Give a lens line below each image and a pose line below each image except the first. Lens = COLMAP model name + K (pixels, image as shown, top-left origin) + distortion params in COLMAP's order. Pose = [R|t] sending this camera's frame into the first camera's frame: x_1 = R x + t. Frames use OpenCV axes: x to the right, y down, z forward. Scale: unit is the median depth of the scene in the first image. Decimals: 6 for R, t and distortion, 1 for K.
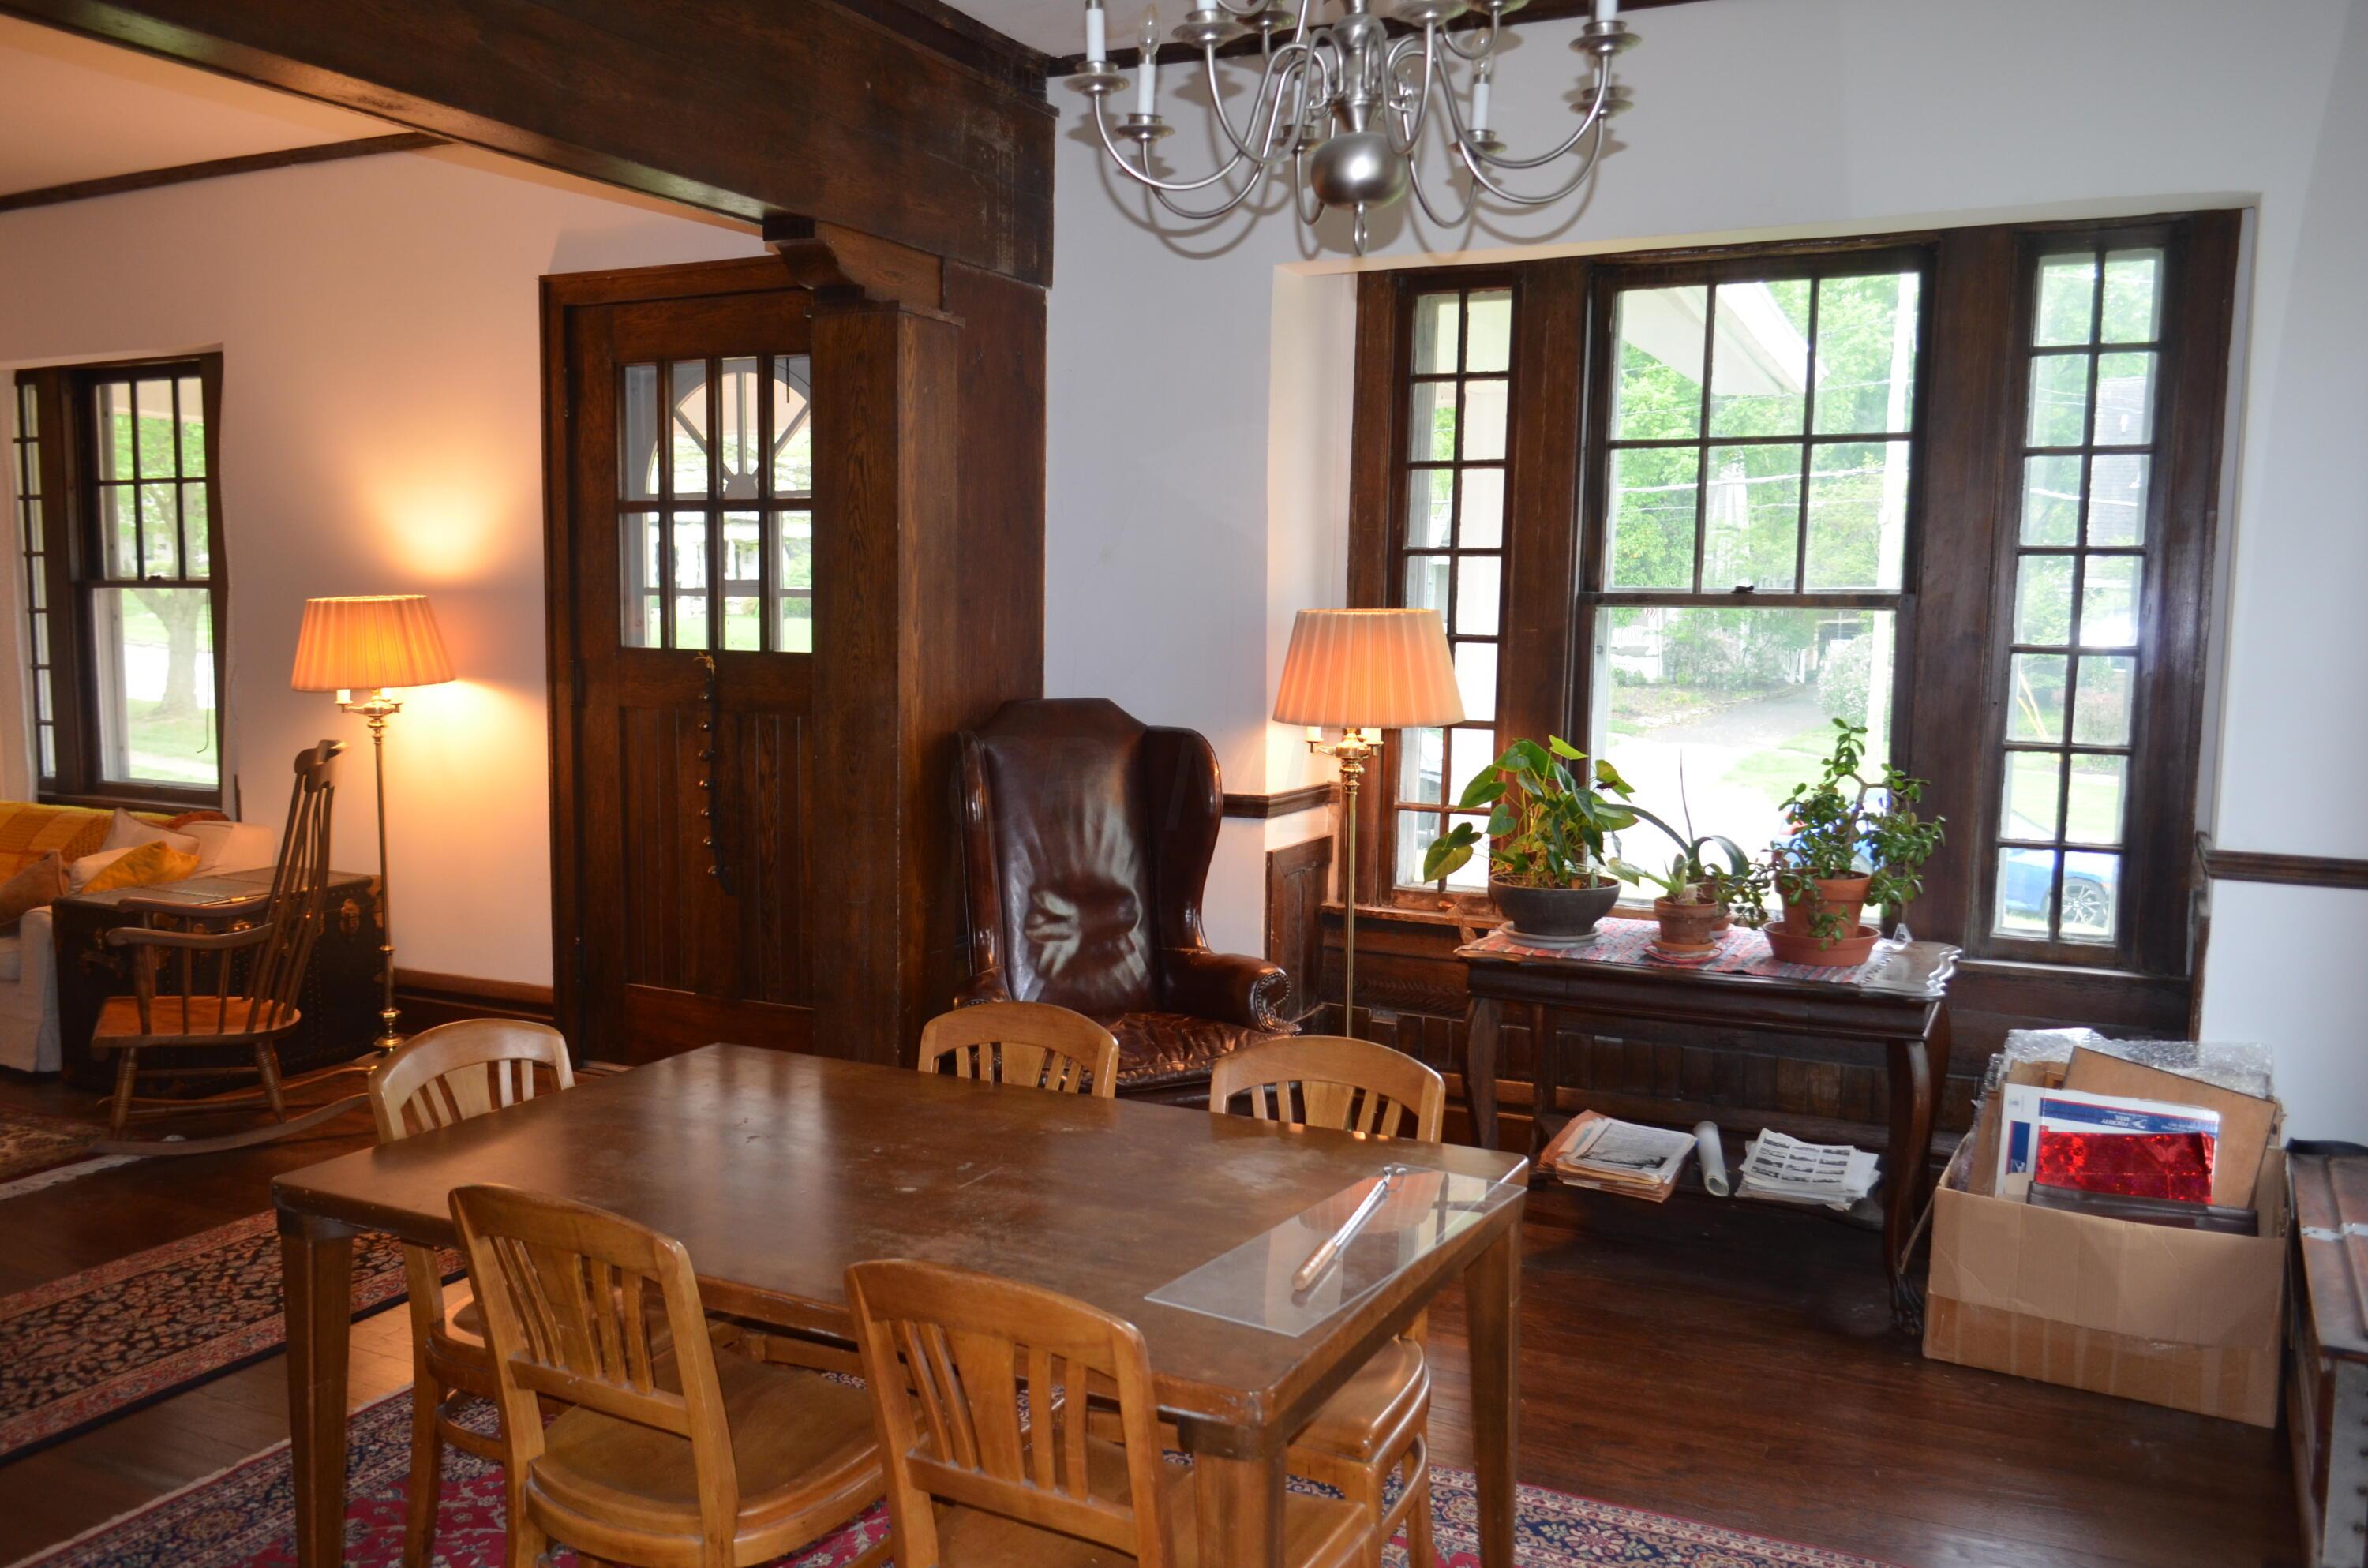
lens RADIAL K [[1837.6, 0, 1196.4], [0, 1837.6, 794.3], [0, 0, 1]] dist [-0.025899, 0.030690]
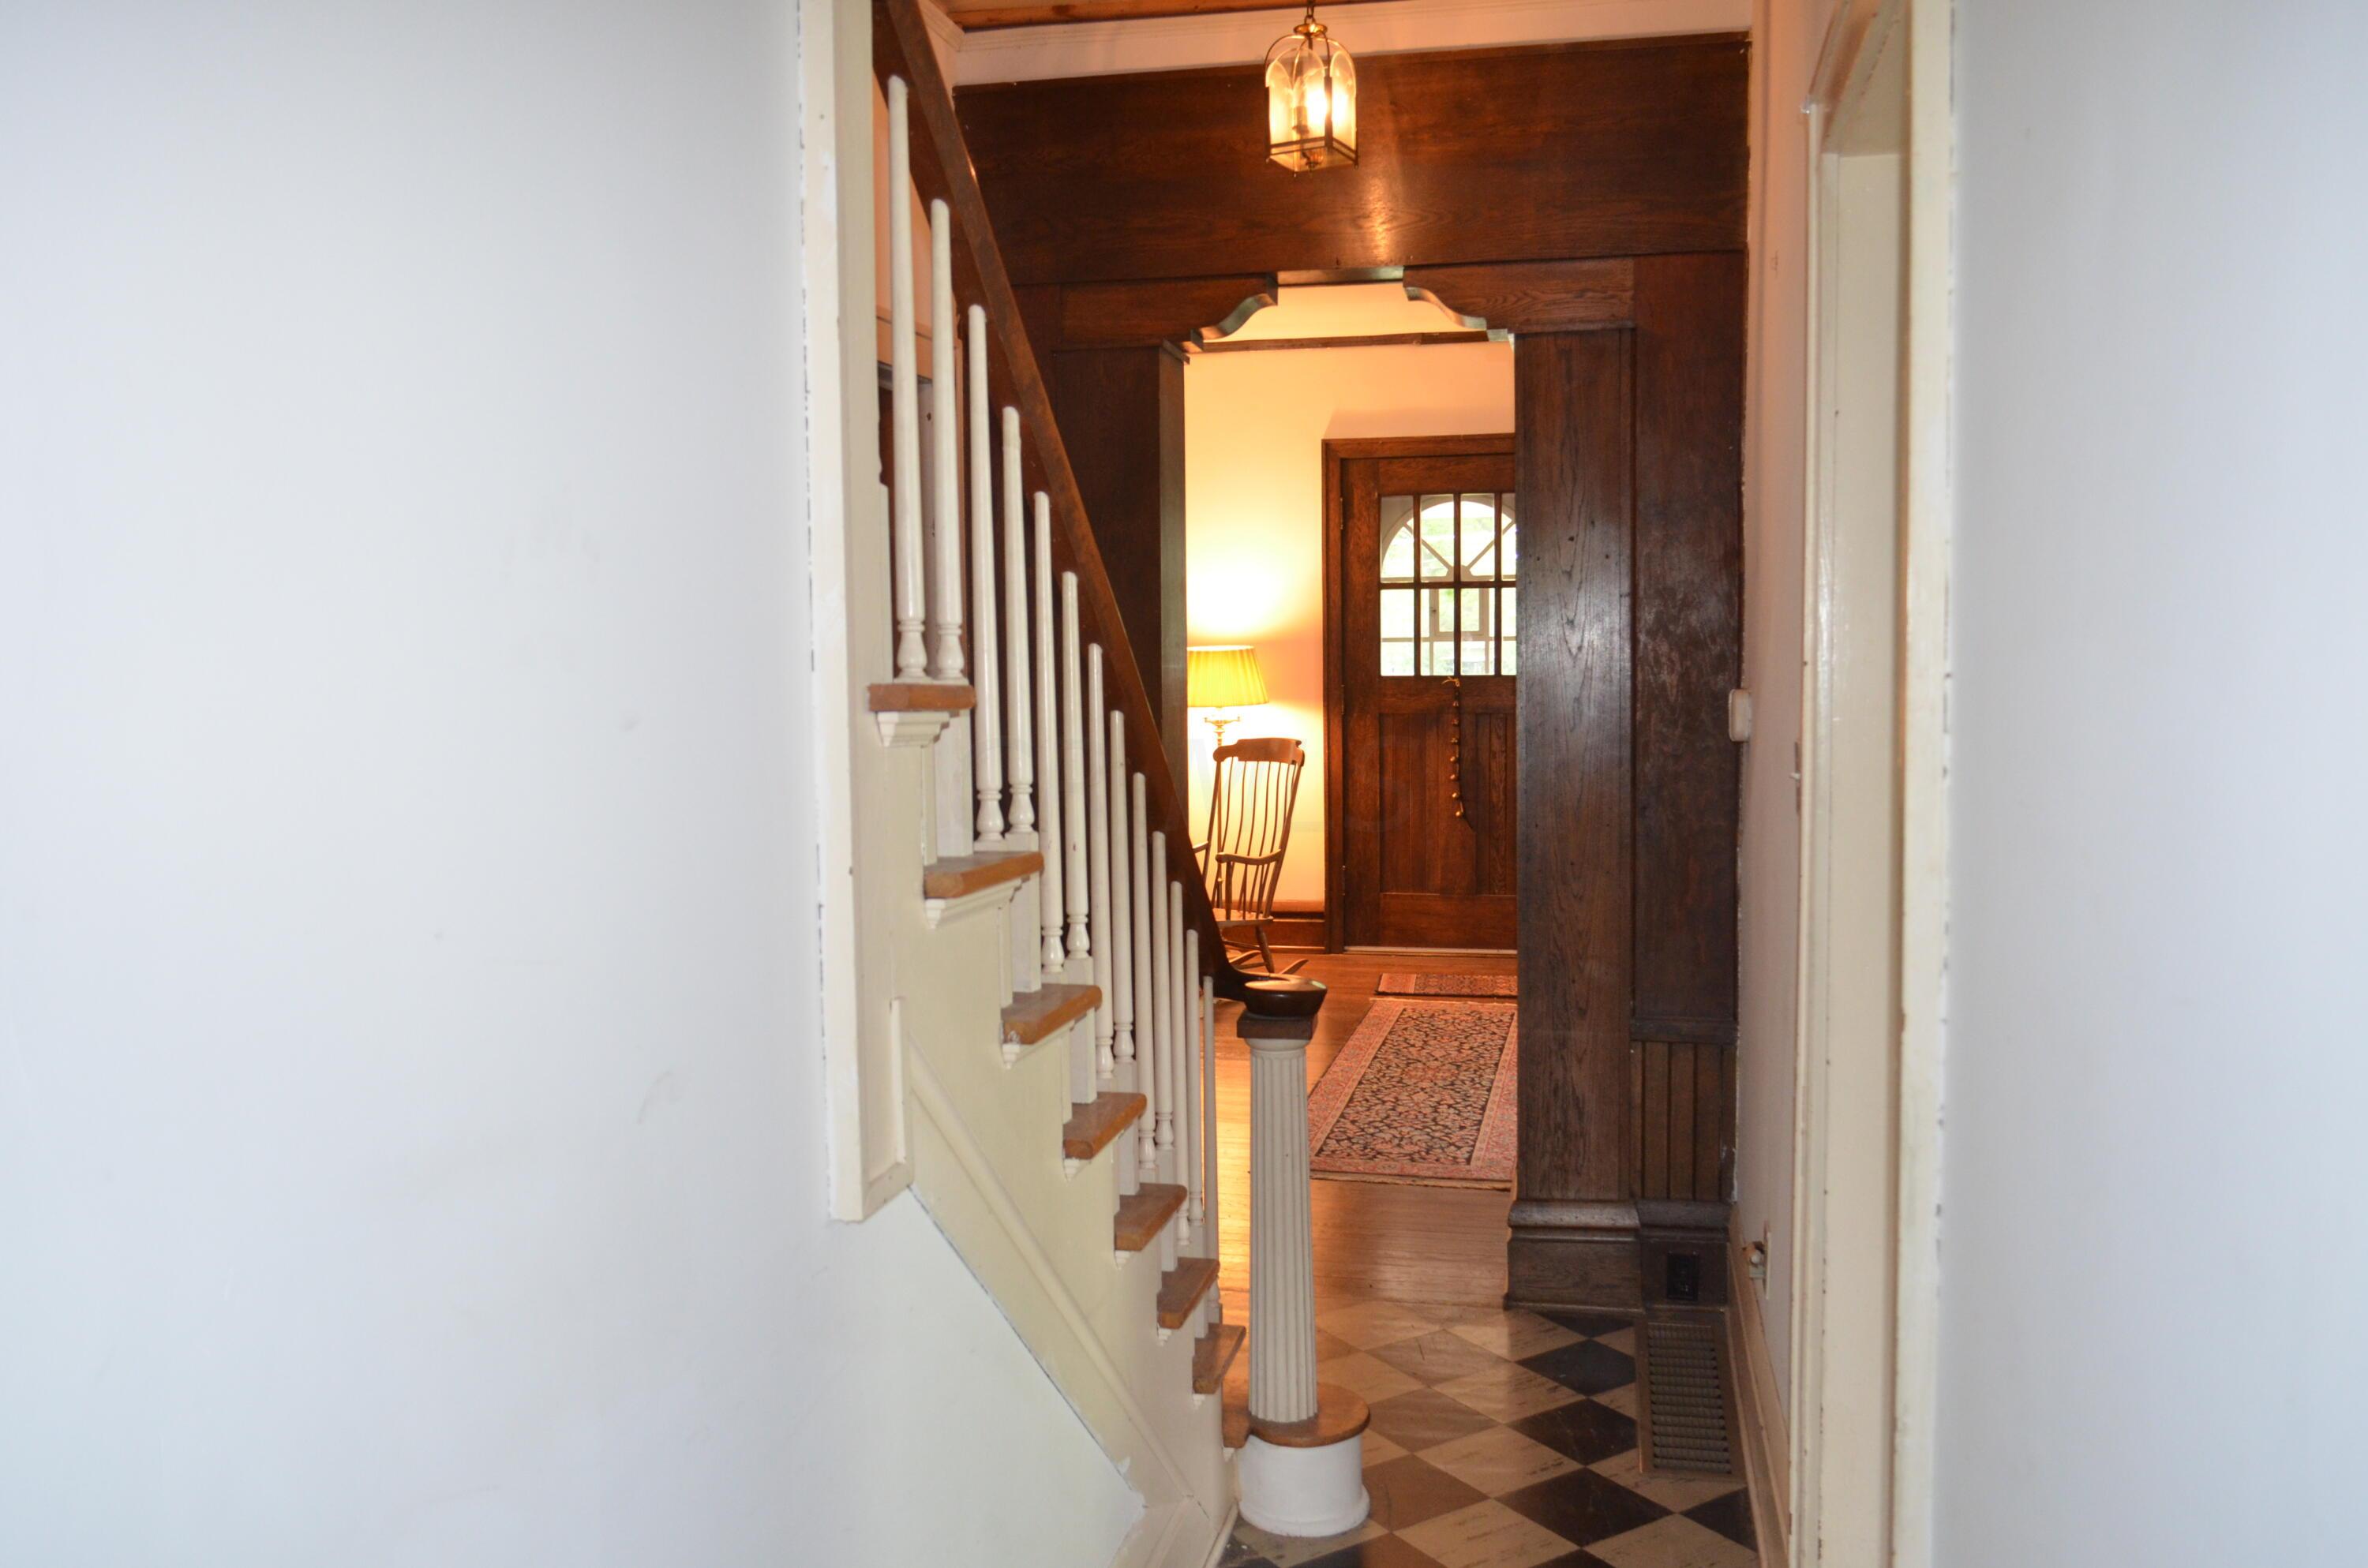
lens RADIAL K [[1837.6, 0, 1196.4], [0, 1837.6, 794.3], [0, 0, 1]] dist [-0.025899, 0.030690]
pose [[0.970423, -0.042251, 0.237684, -1.027953], [0.048311, 0.998638, -0.019726, 0.053967], [-0.236527, 0.030625, 0.971142, -0.586992]]
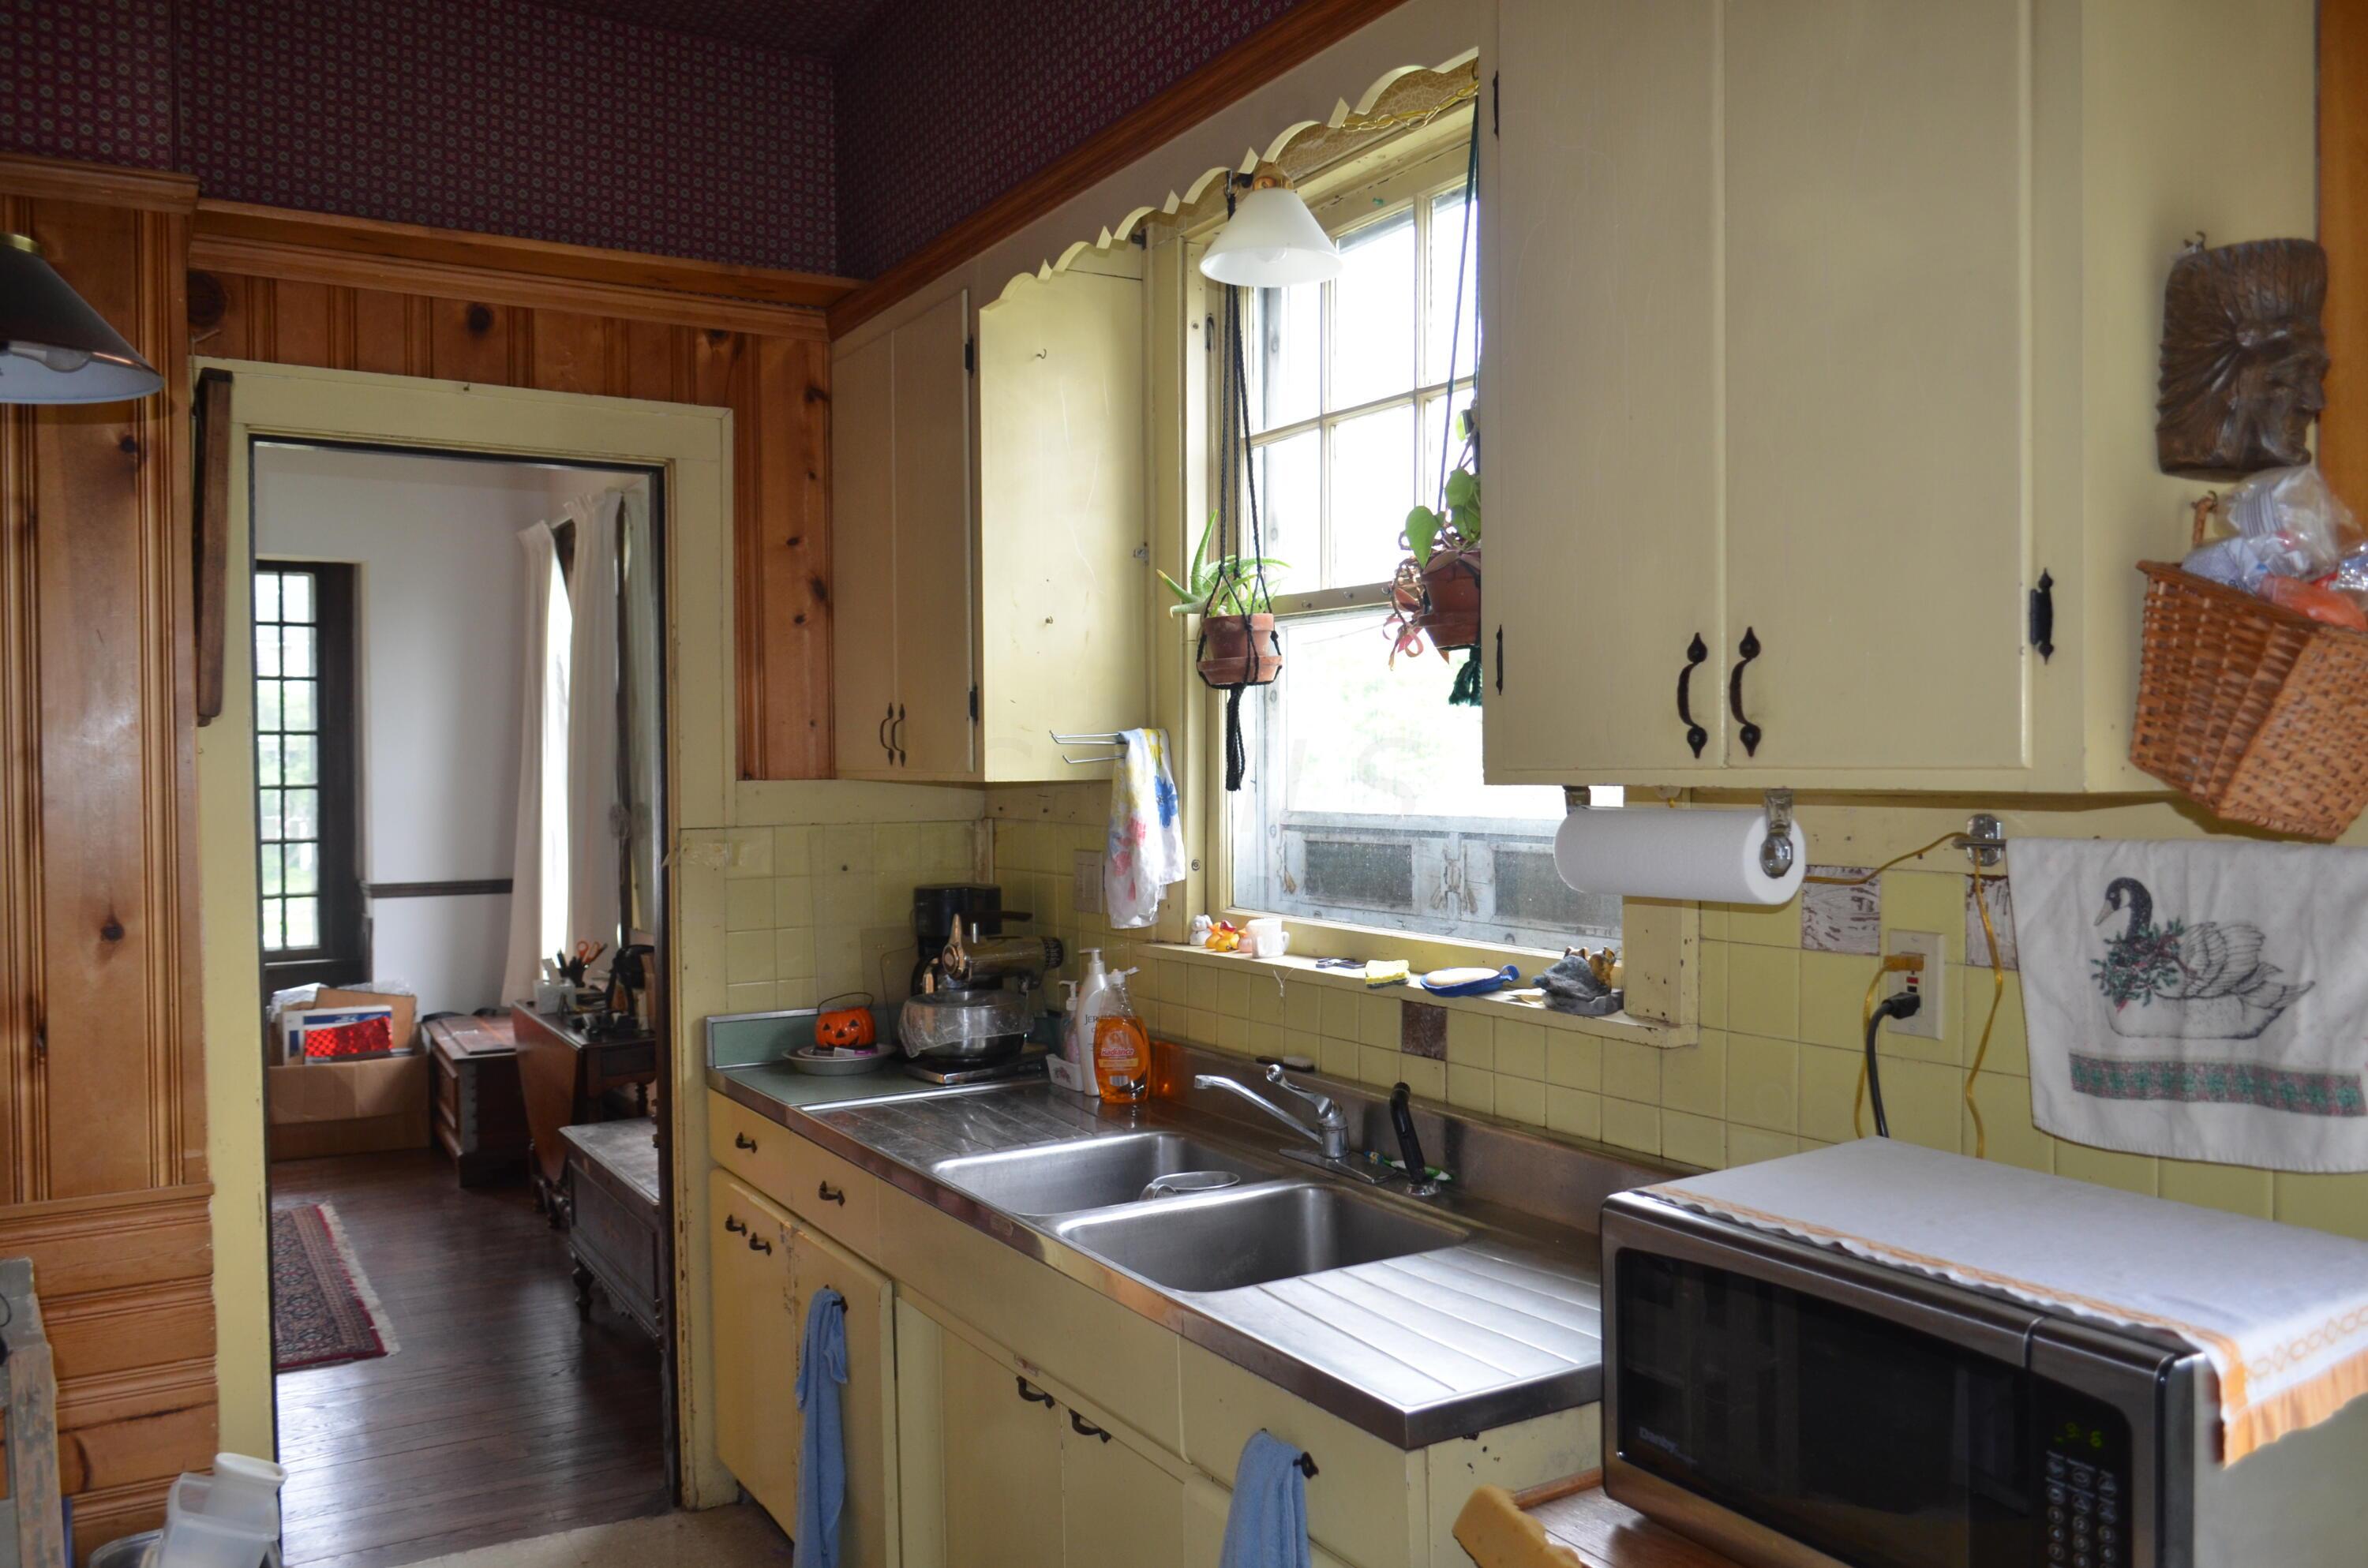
lens RADIAL K [[1837.6, 0, 1196.4], [0, 1837.6, 794.3], [0, 0, 1]] dist [-0.025899, 0.030690]
pose [[0.545988, -0.034936, 0.837064, -0.507329], [0.099698, 0.994740, -0.023513, 0.057160], [-0.831840, 0.096292, 0.546599, -0.694201]]
